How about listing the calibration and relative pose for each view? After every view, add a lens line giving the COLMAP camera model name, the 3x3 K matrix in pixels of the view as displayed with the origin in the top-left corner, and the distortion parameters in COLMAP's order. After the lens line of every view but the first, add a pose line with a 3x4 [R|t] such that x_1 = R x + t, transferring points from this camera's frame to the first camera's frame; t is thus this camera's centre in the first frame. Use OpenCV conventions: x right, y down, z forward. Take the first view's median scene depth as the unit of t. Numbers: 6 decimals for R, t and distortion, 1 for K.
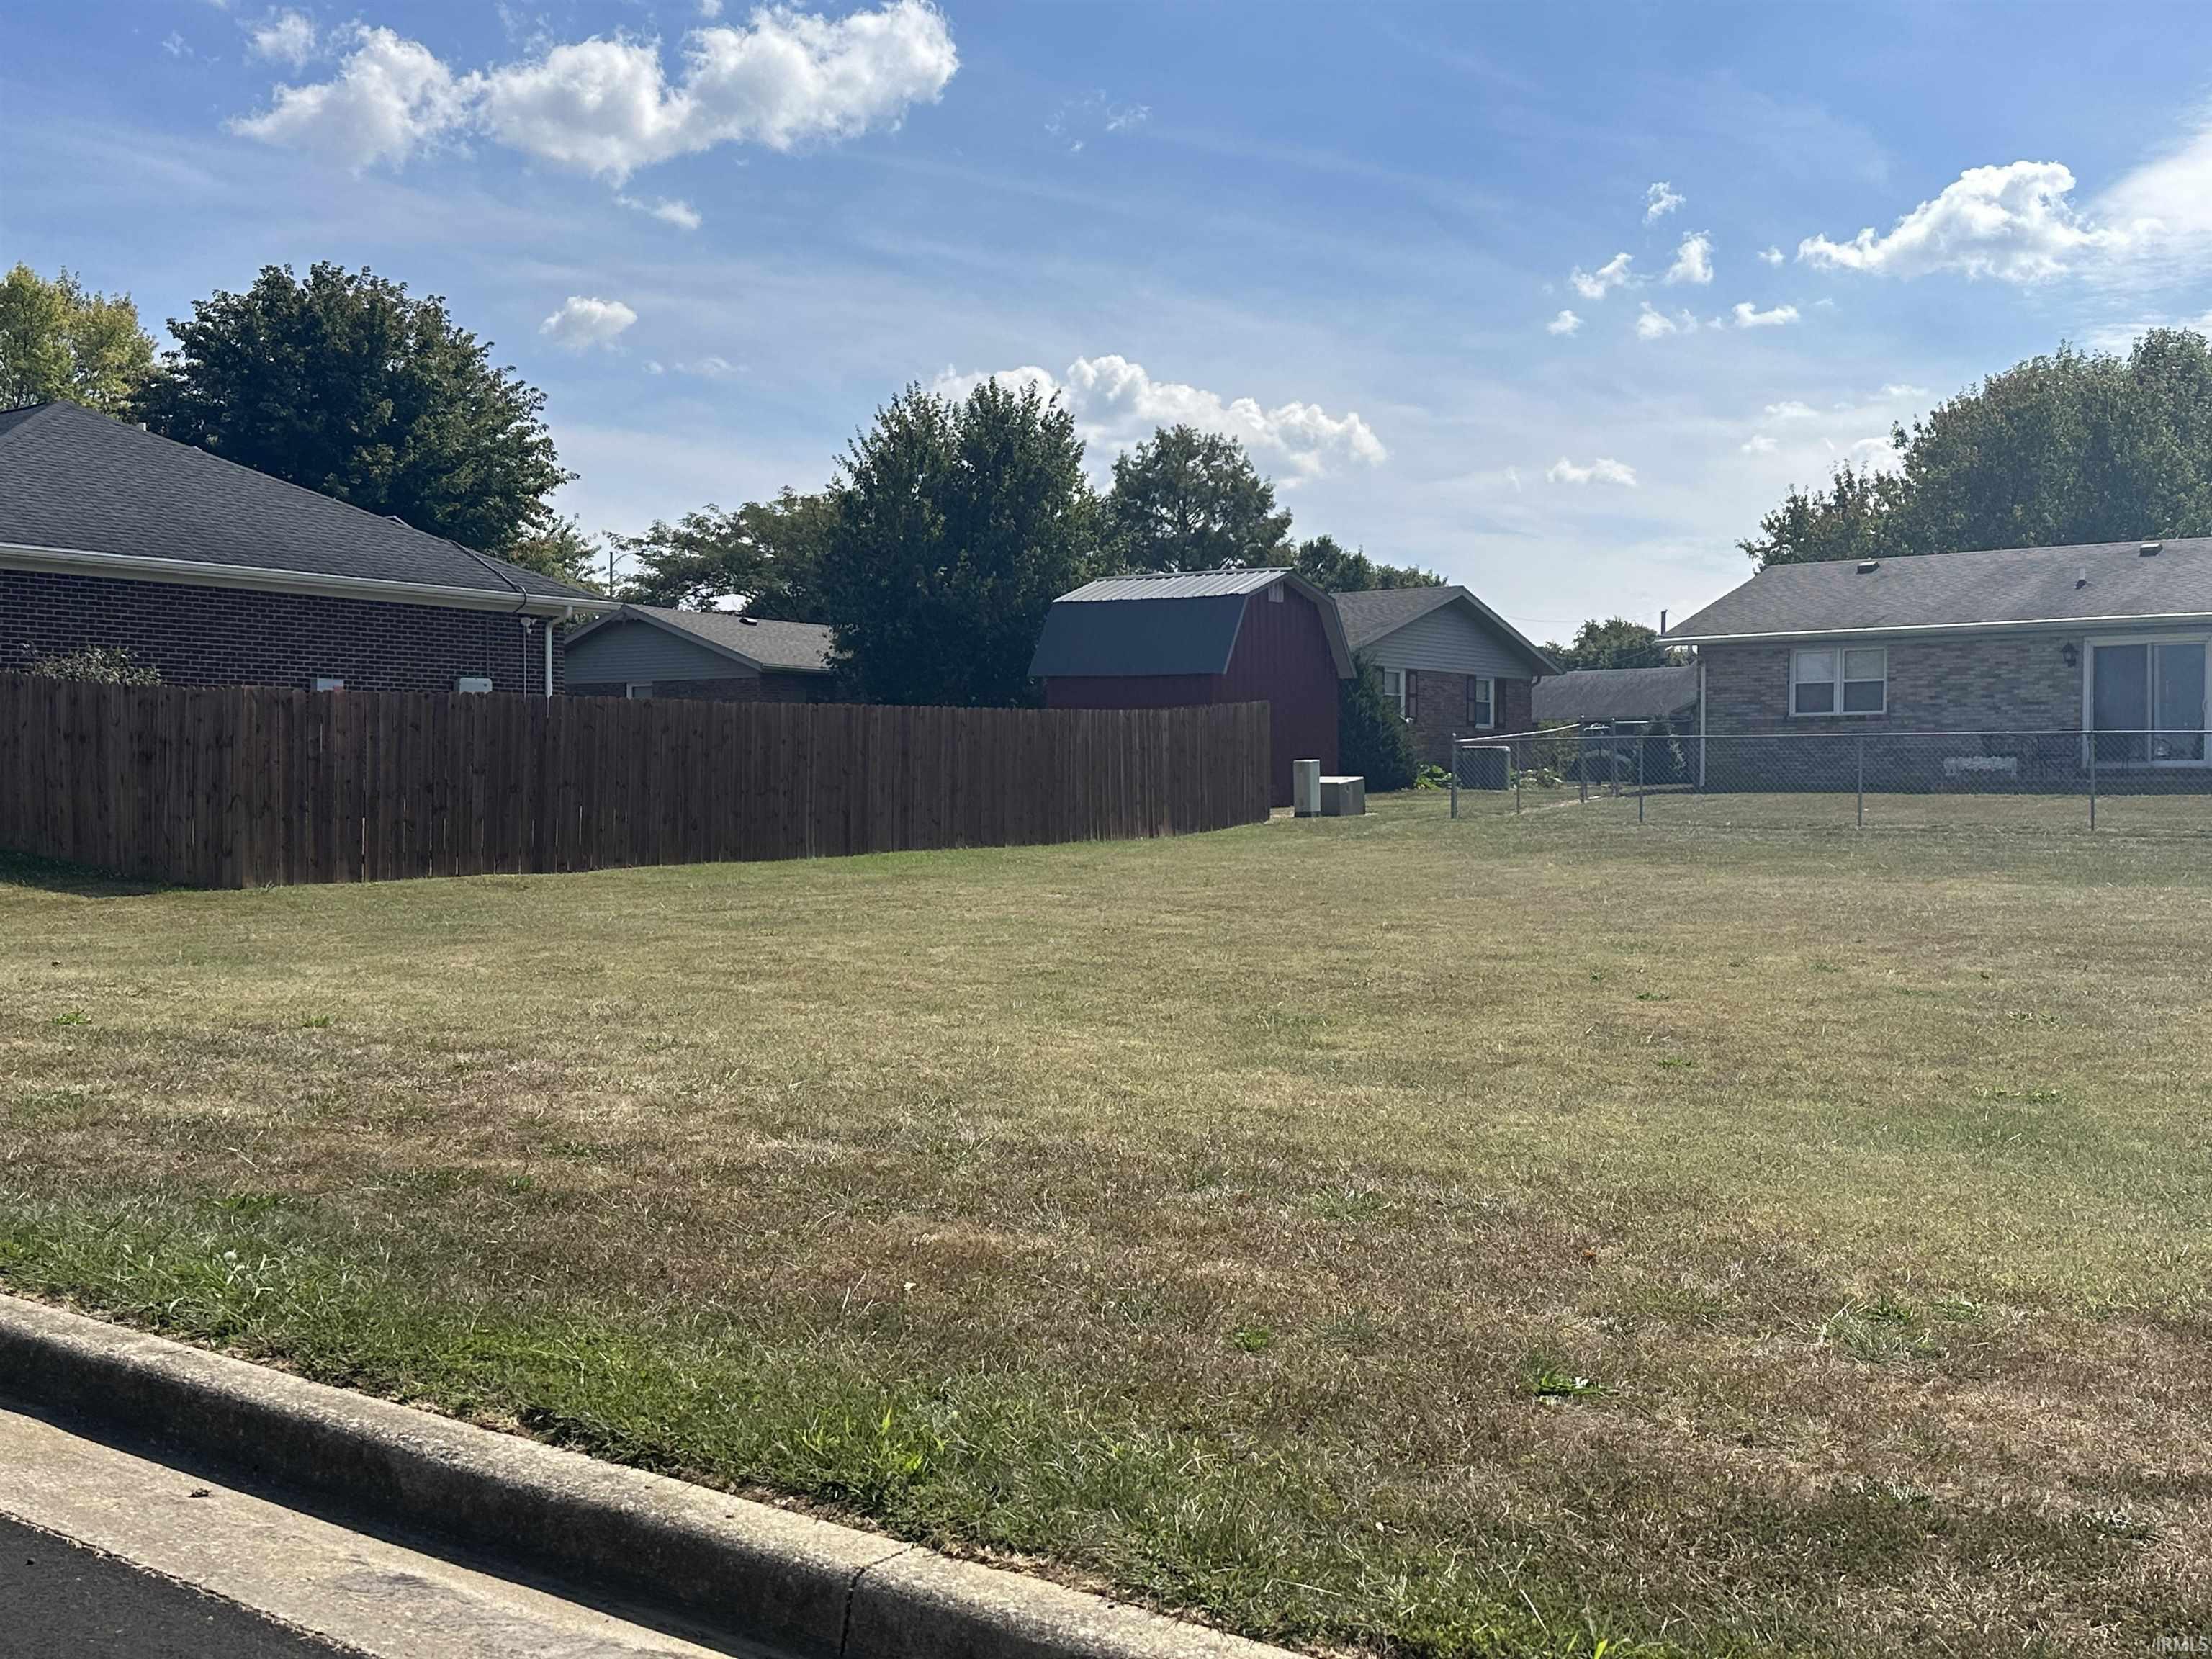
lens RADIAL K [[2461.0, 0, 1105.2], [0, 2461.0, 820.2], [0, 0, 1]] dist [0.075464, 0.000000]
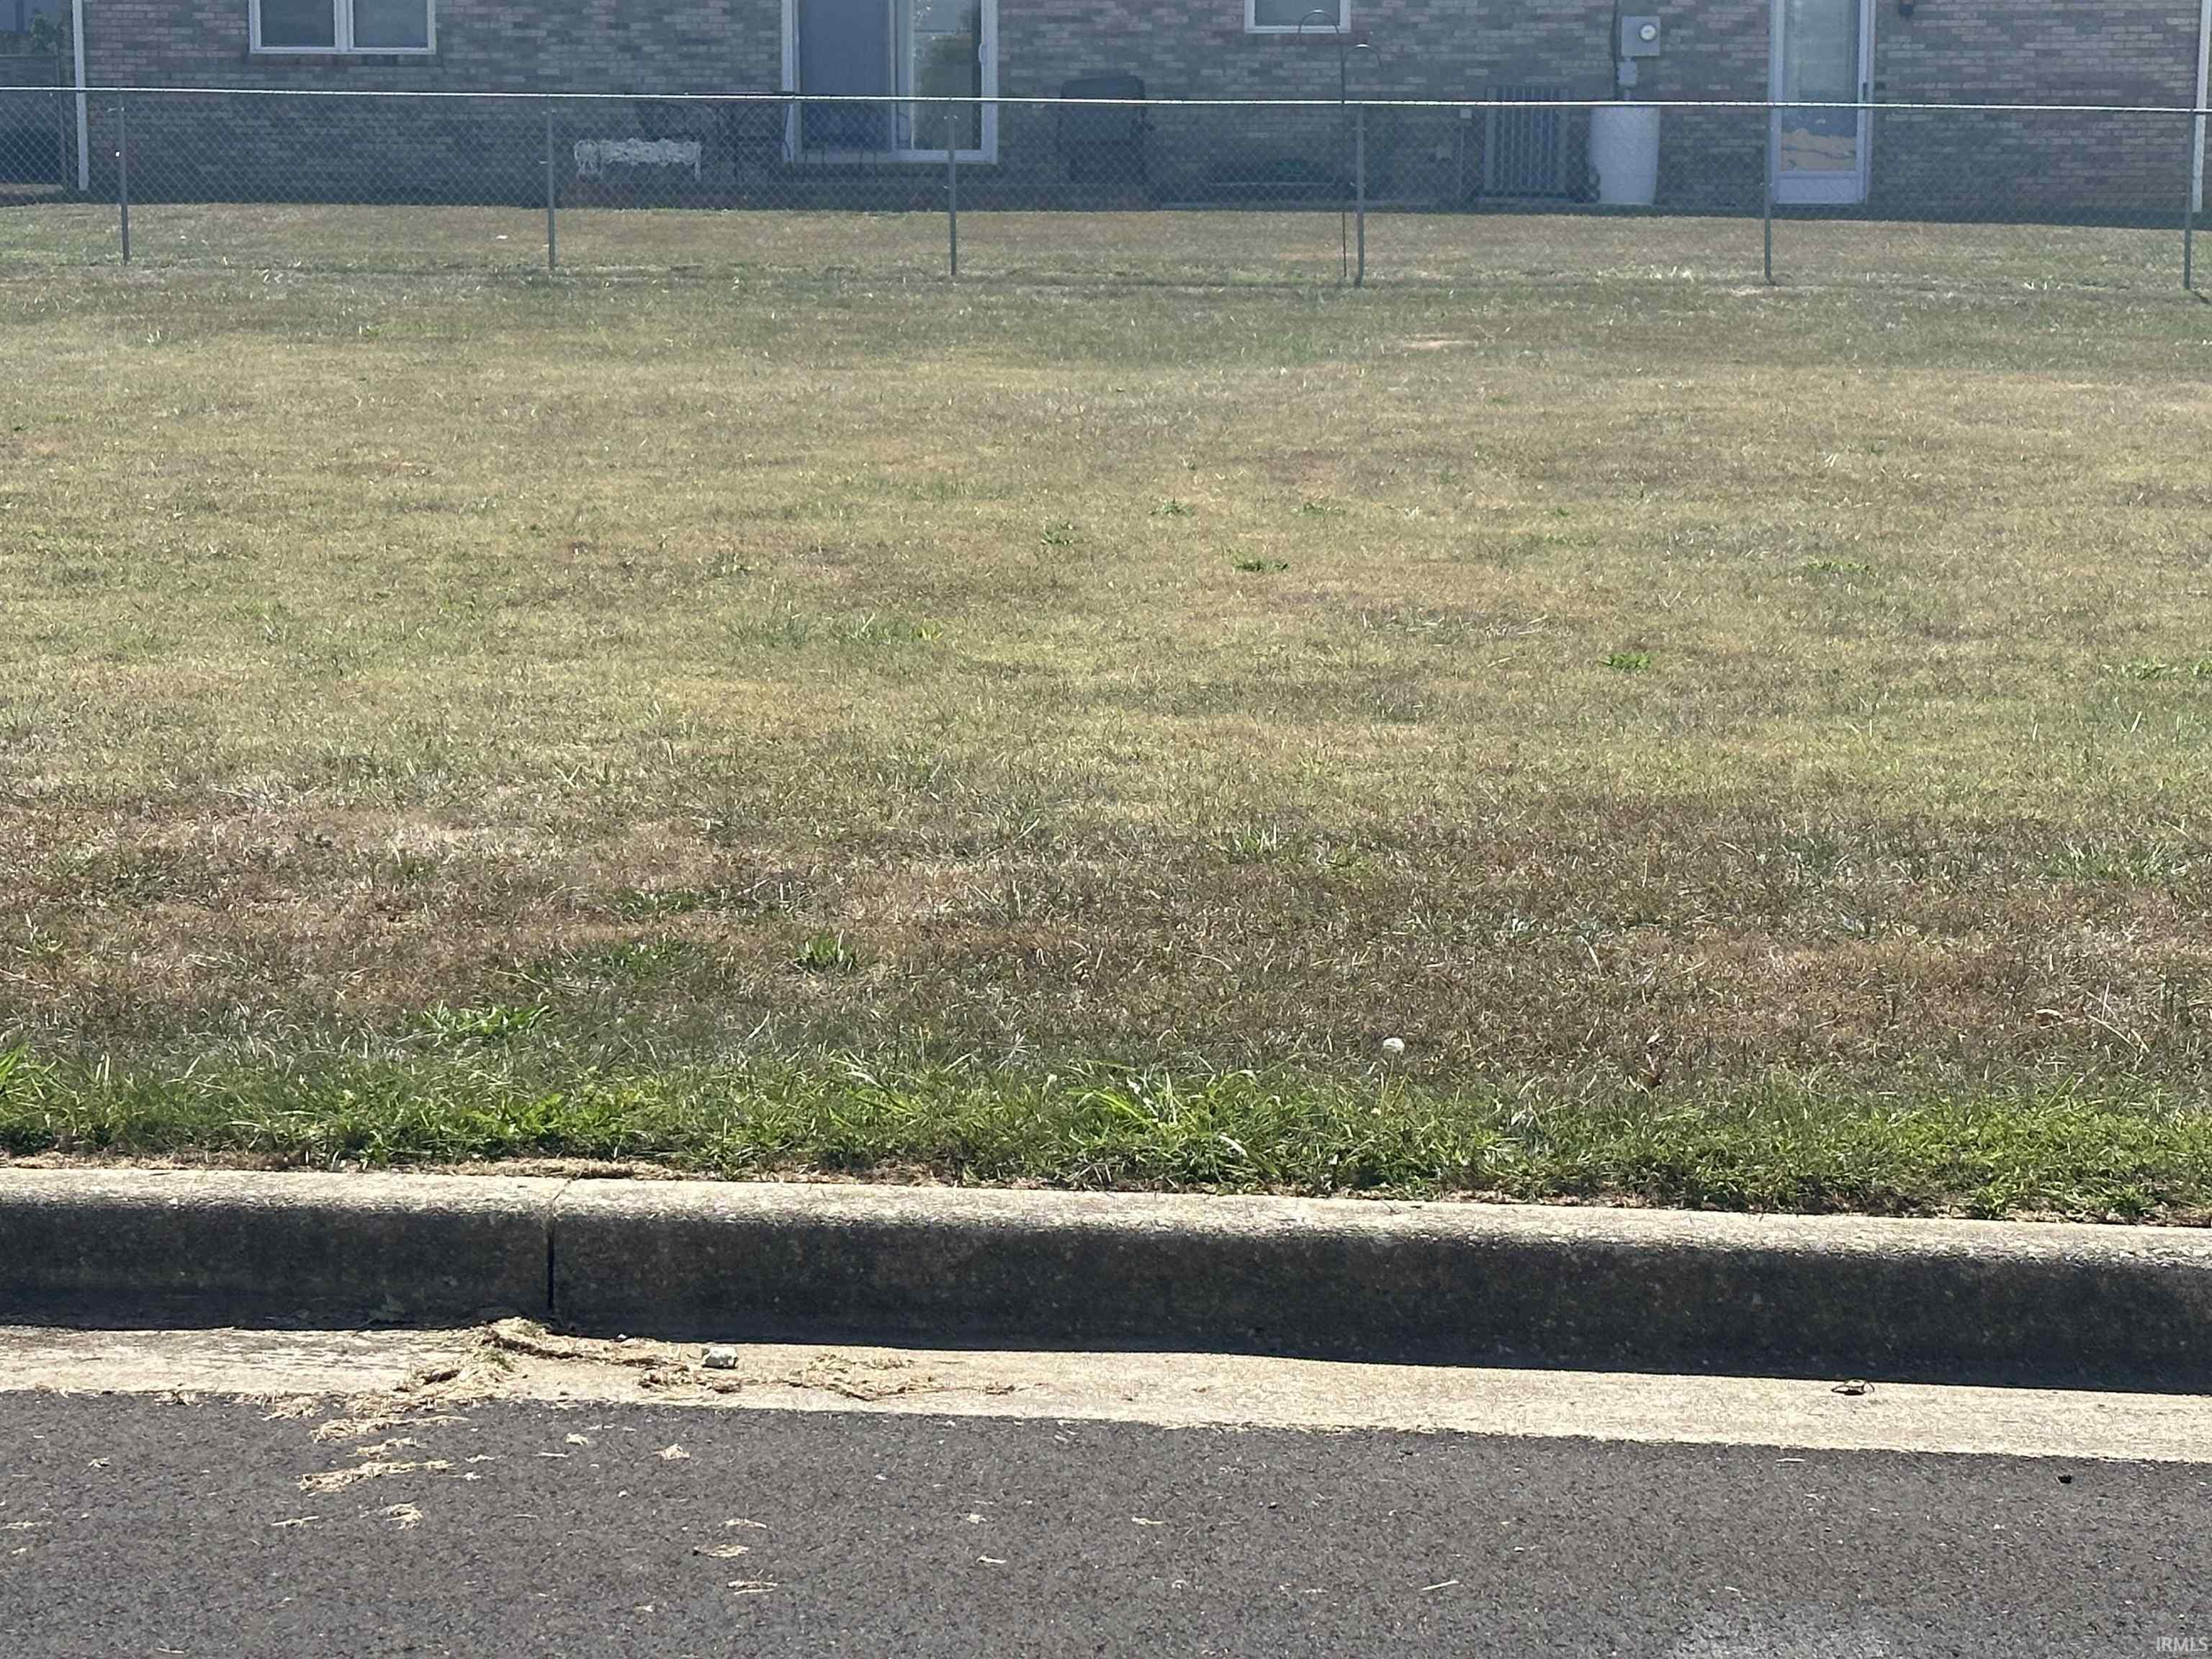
lens RADIAL K [[4742.9, 0, 1100.9], [0, 4742.9, 821.7], [0, 0, 1]] dist [0.131860, 0.000000]
pose [[0.832052, -0.070363, 0.550217, -0.115898], [0.003421, 0.992554, 0.121758, -0.002884], [-0.554687, -0.099427, 0.826097, 0.047217]]
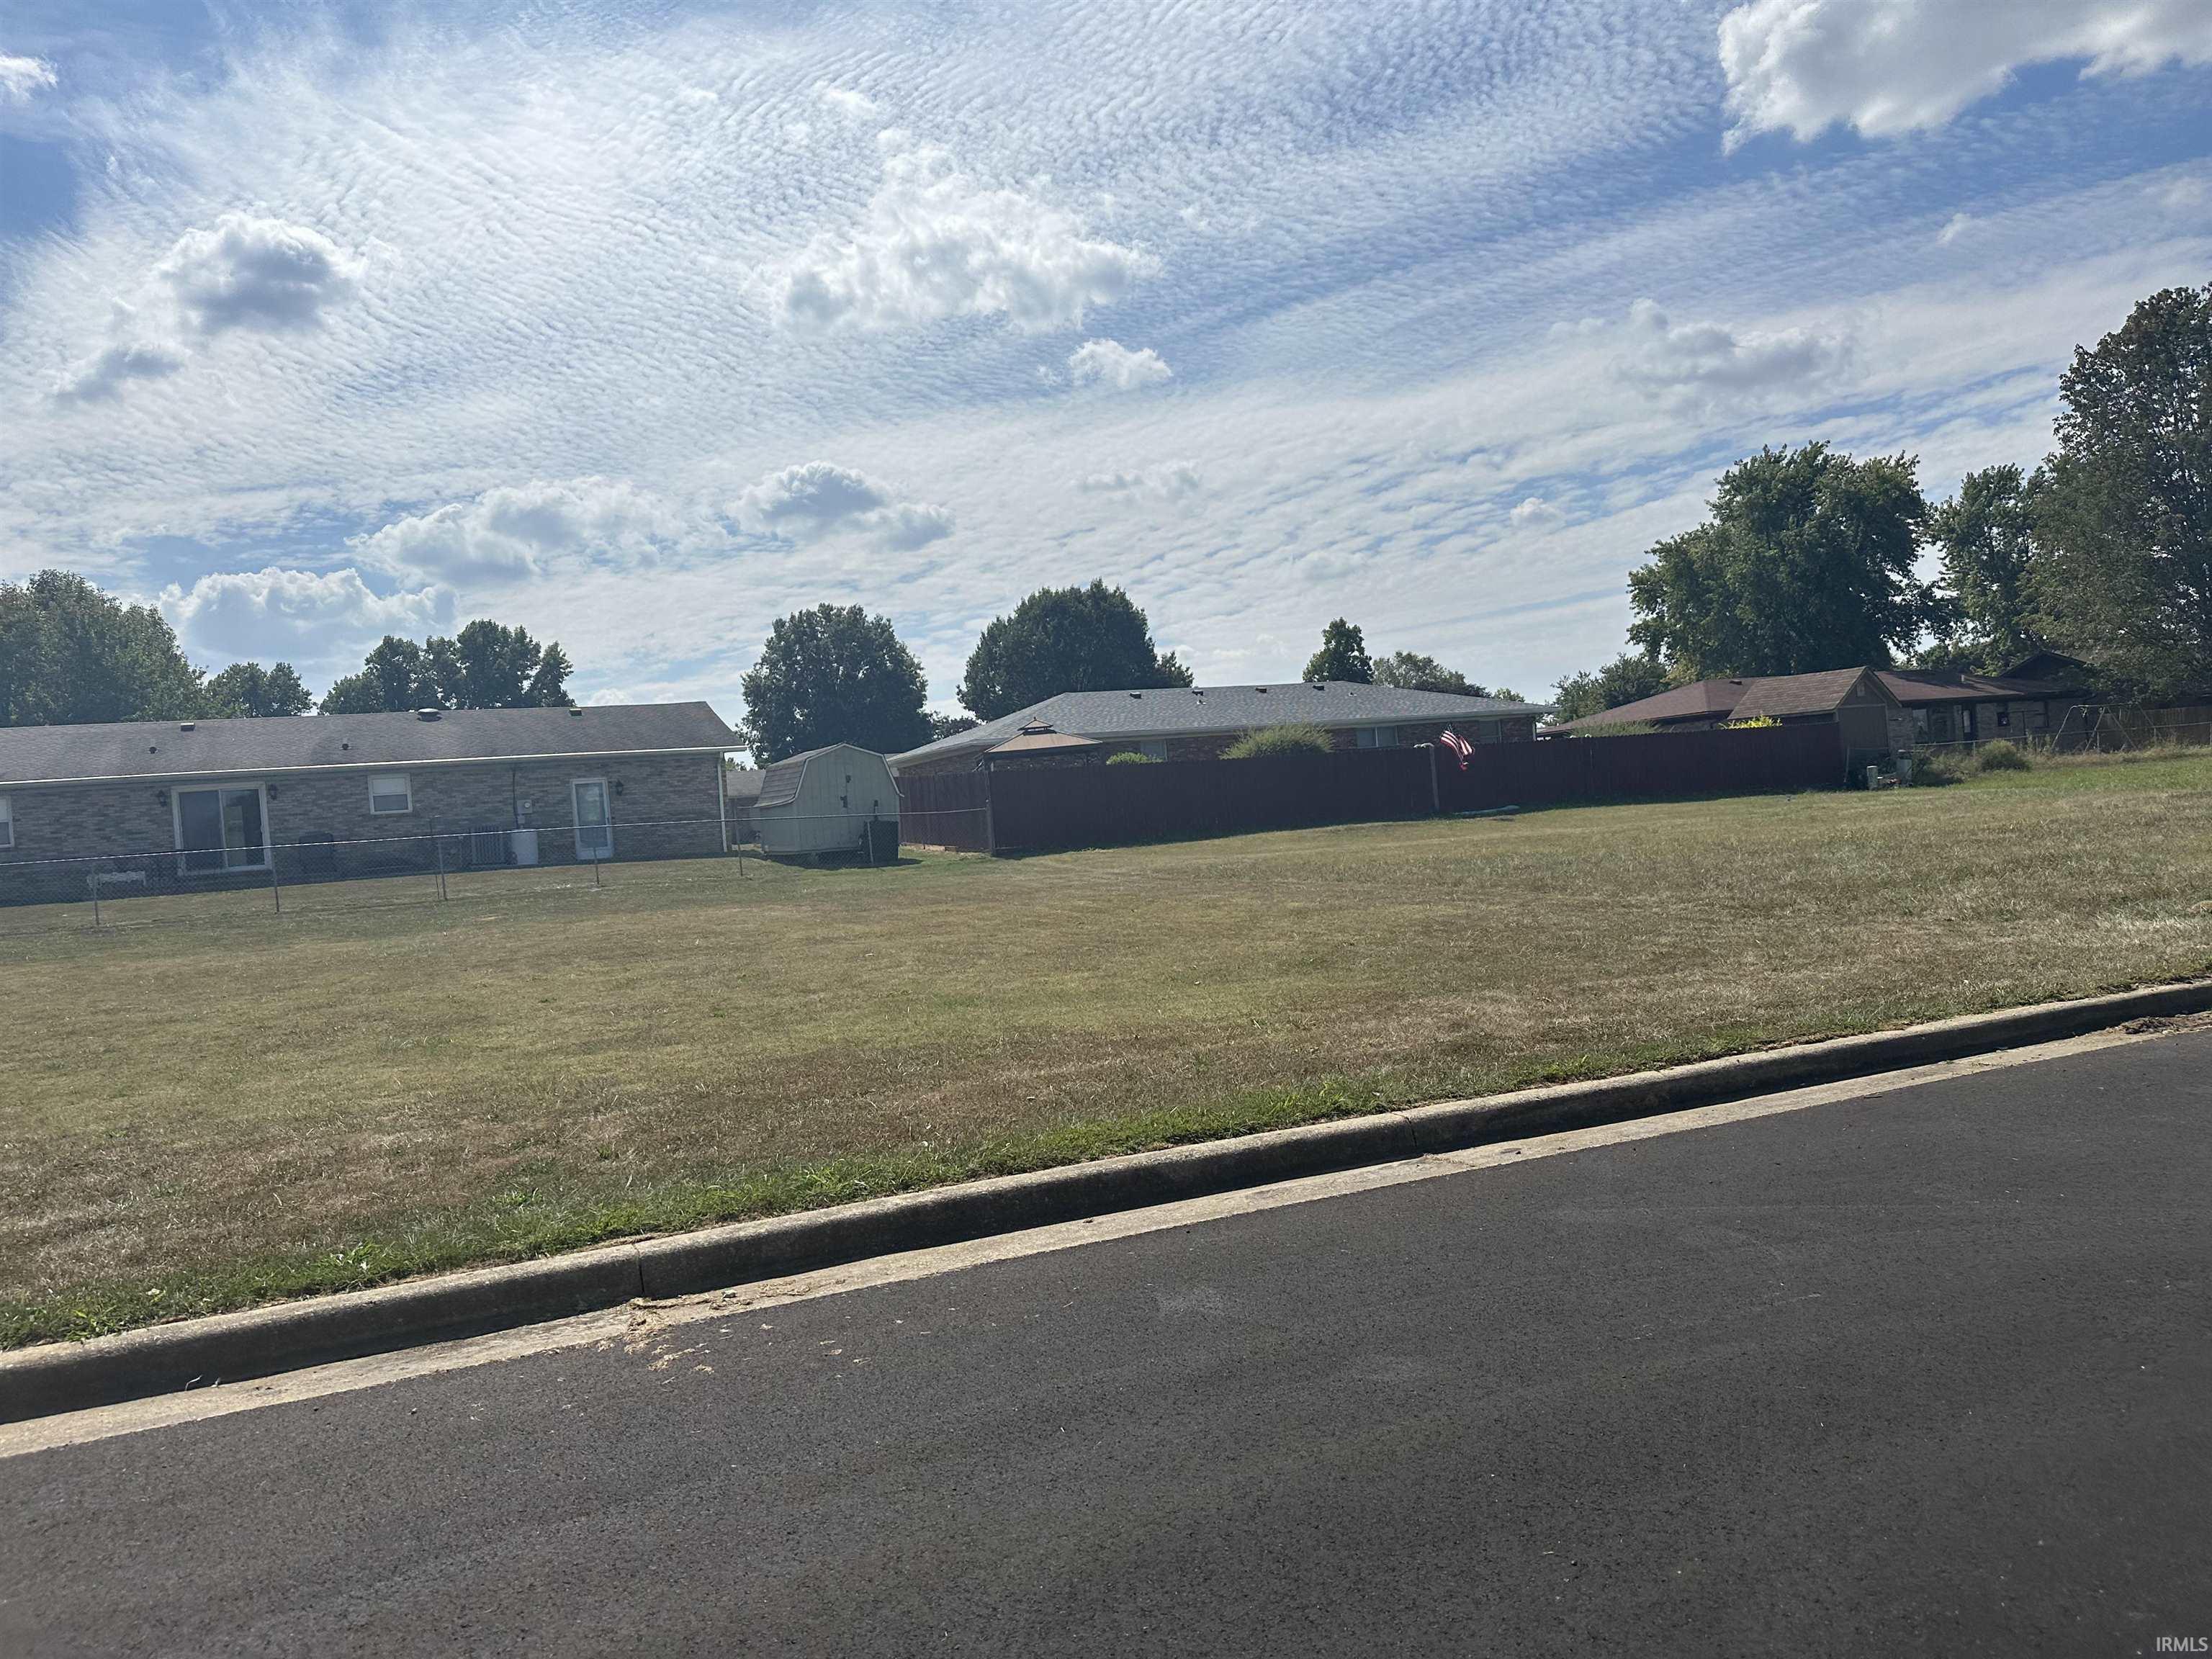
lens RADIAL K [[1553.6, 0, 1140.3], [0, 1553.6, 835.3], [0, 0, 1]] dist [0.023007, -0.036039]
pose [[0.434594, -0.048129, 0.899339, -0.142919], [0.085659, 0.996253, 0.011922, -0.005712], [-0.896543, 0.071856, 0.437089, 0.074437]]
